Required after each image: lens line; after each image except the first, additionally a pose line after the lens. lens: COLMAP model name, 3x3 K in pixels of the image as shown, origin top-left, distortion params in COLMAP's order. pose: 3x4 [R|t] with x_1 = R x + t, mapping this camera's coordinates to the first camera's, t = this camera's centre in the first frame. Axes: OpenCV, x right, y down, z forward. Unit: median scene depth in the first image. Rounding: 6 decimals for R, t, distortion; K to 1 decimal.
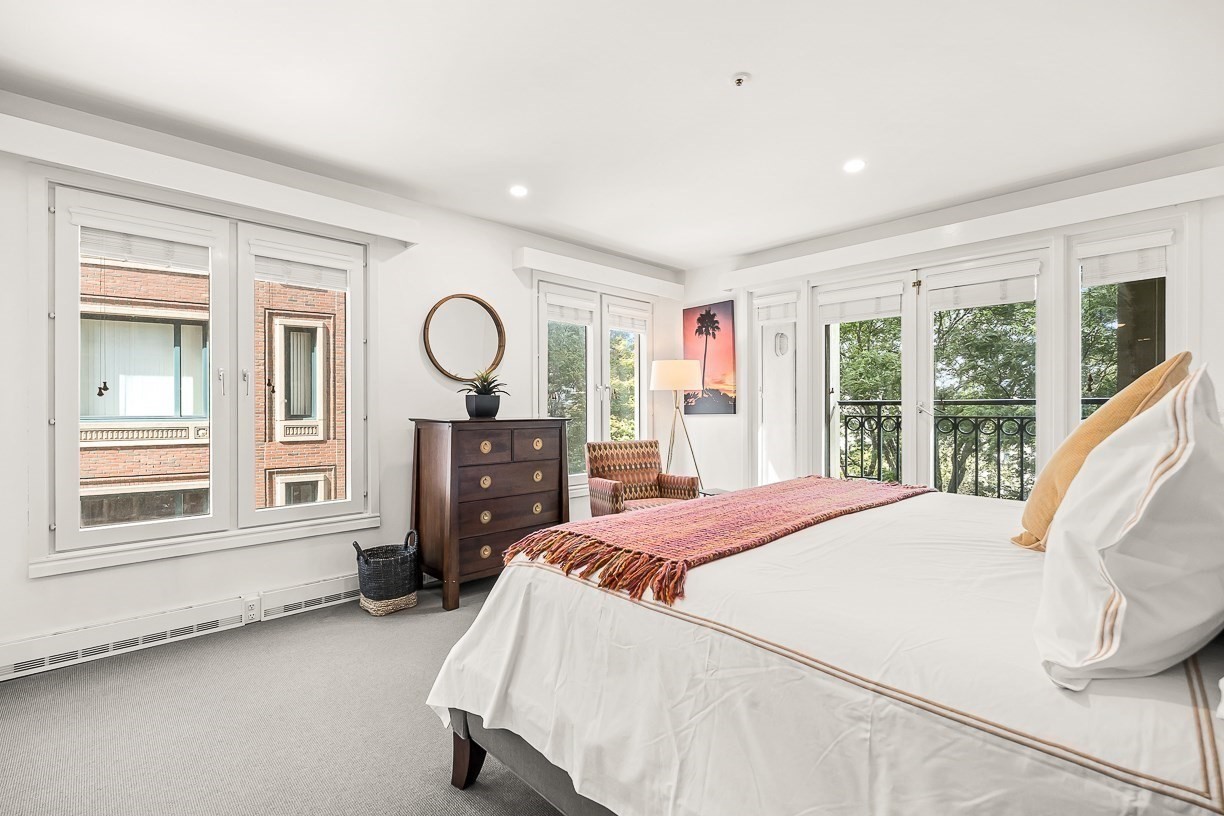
lens RADIAL K [[546.5, 0, 611.0], [0, 546.5, 410.7], [0, 0, 1]] dist [0.001558, 0.000262]
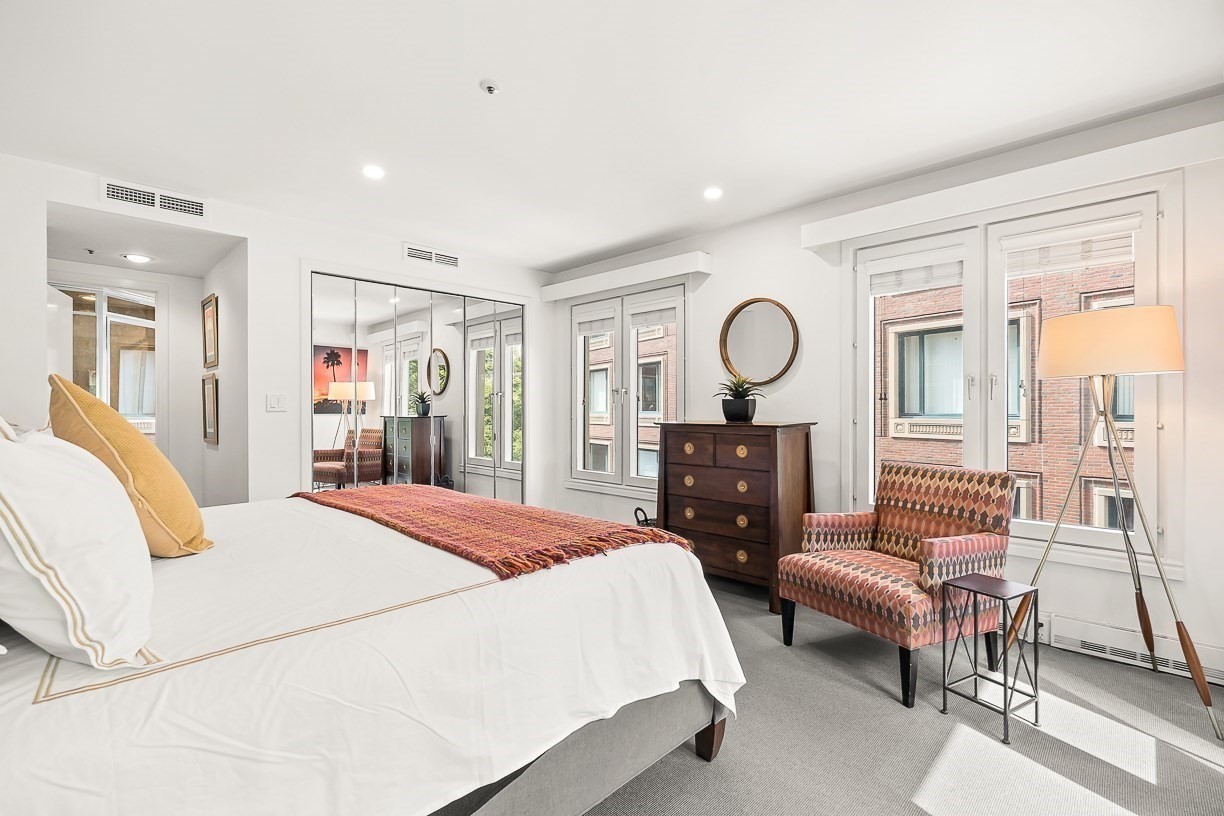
lens RADIAL K [[546.5, 0, 611.0], [0, 546.5, 410.7], [0, 0, 1]] dist [0.001558, 0.000262]
pose [[0.042331, 0.001191, -0.999103, 0.505909], [-0.006419, 0.999979, 0.000920, -0.004507], [0.999083, 0.006375, 0.042338, 0.482436]]
